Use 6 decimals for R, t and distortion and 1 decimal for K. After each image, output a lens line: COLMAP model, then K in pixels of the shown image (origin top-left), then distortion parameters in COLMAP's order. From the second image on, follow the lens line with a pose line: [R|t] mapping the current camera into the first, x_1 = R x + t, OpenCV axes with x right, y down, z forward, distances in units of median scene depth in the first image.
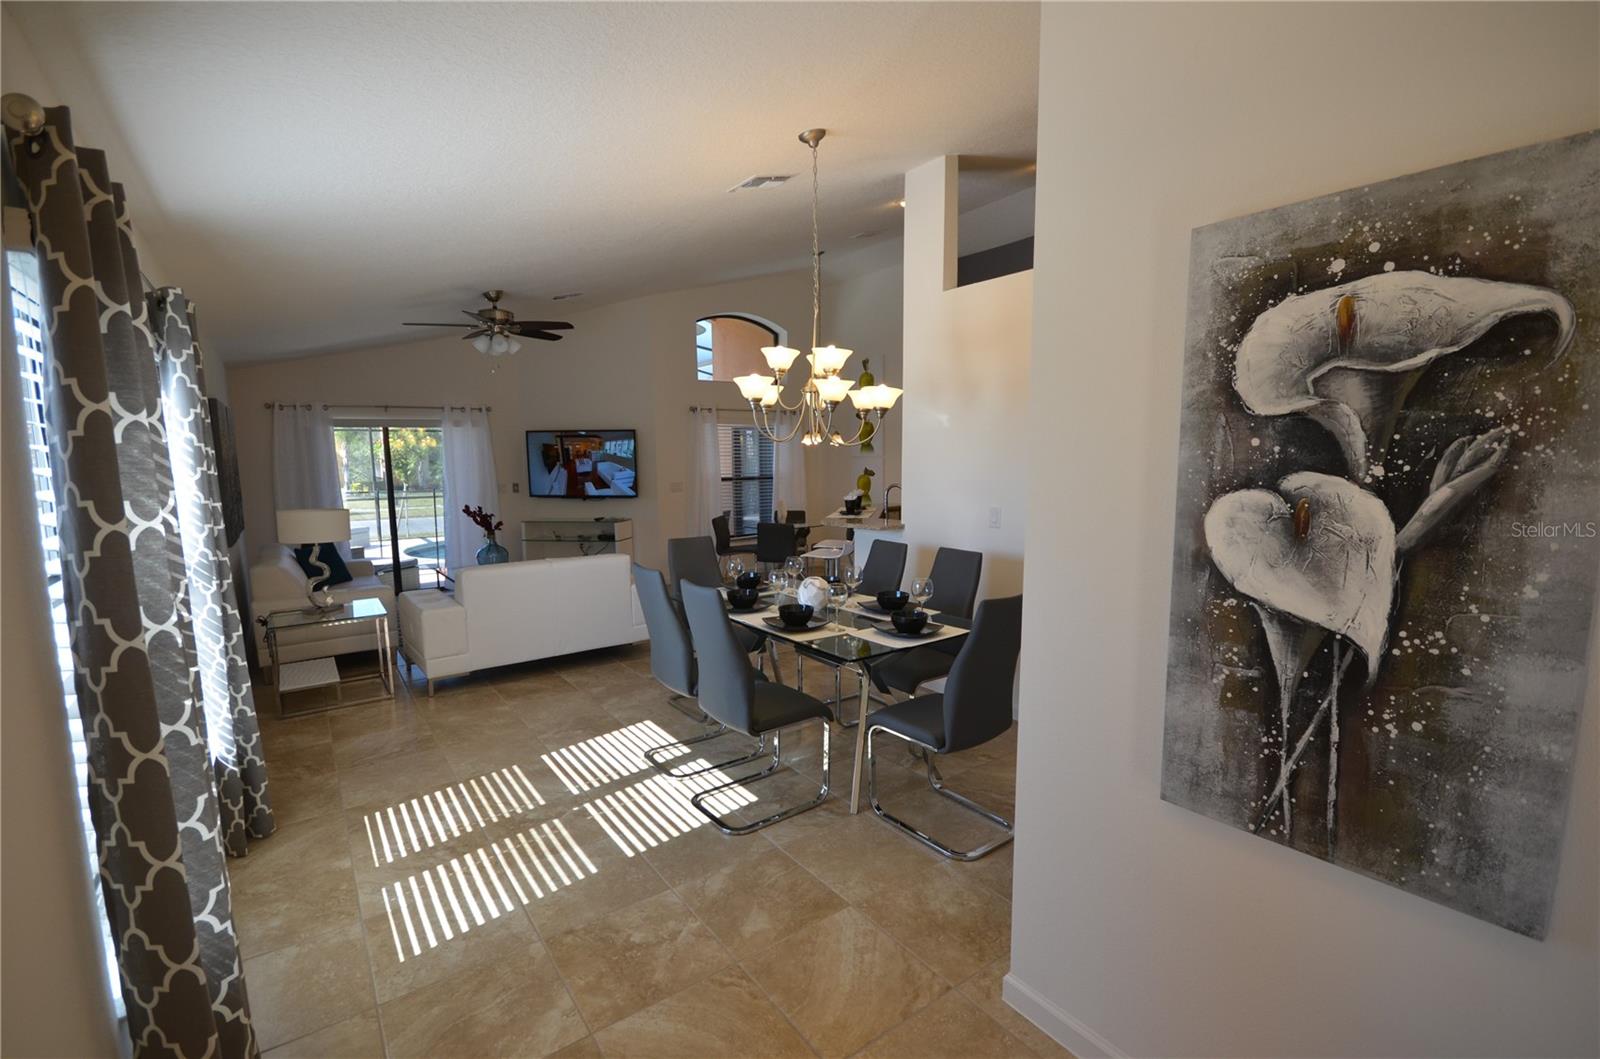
lens RADIAL K [[688.3, 0, 790.2], [0, 688.3, 540.5], [0, 0, 1]] dist [0.008722, -0.014479]
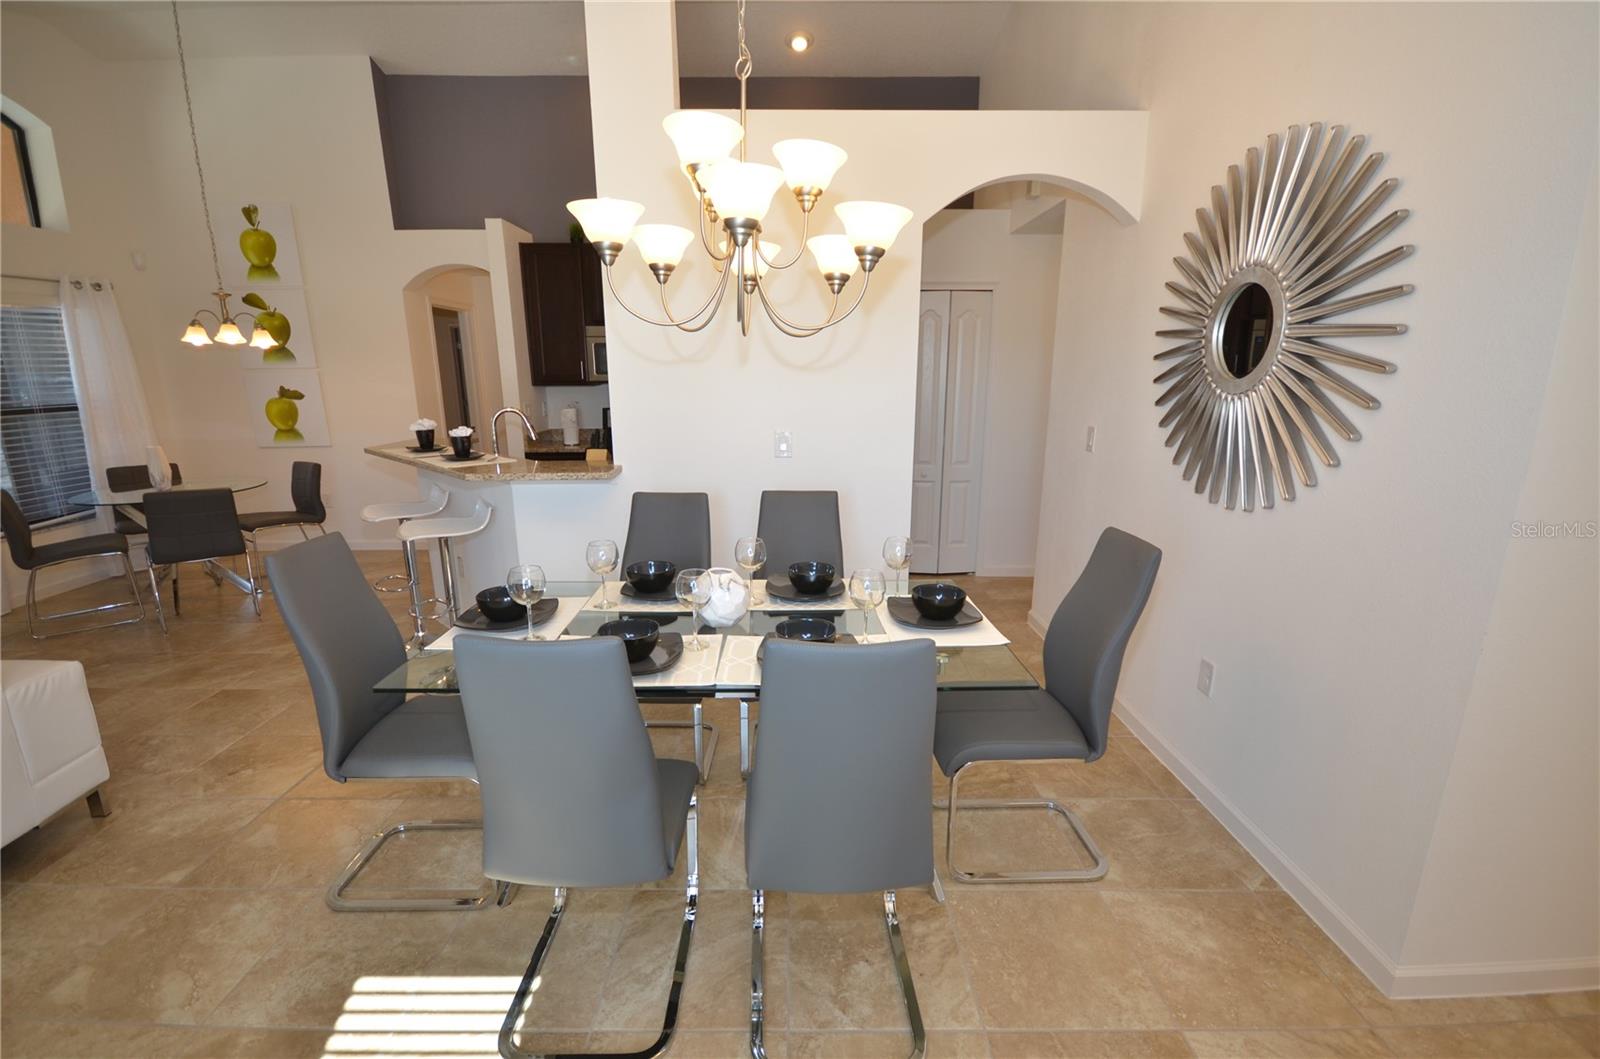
lens RADIAL K [[729.2, 0, 764.2], [0, 729.2, 529.7], [0, 0, 1]] dist [0.002633, 0.000161]
pose [[0.608556, -0.166762, 0.775790, -0.637133], [0.097966, 0.985978, 0.135096, -0.091064], [-0.787441, -0.006212, 0.616359, 0.930305]]
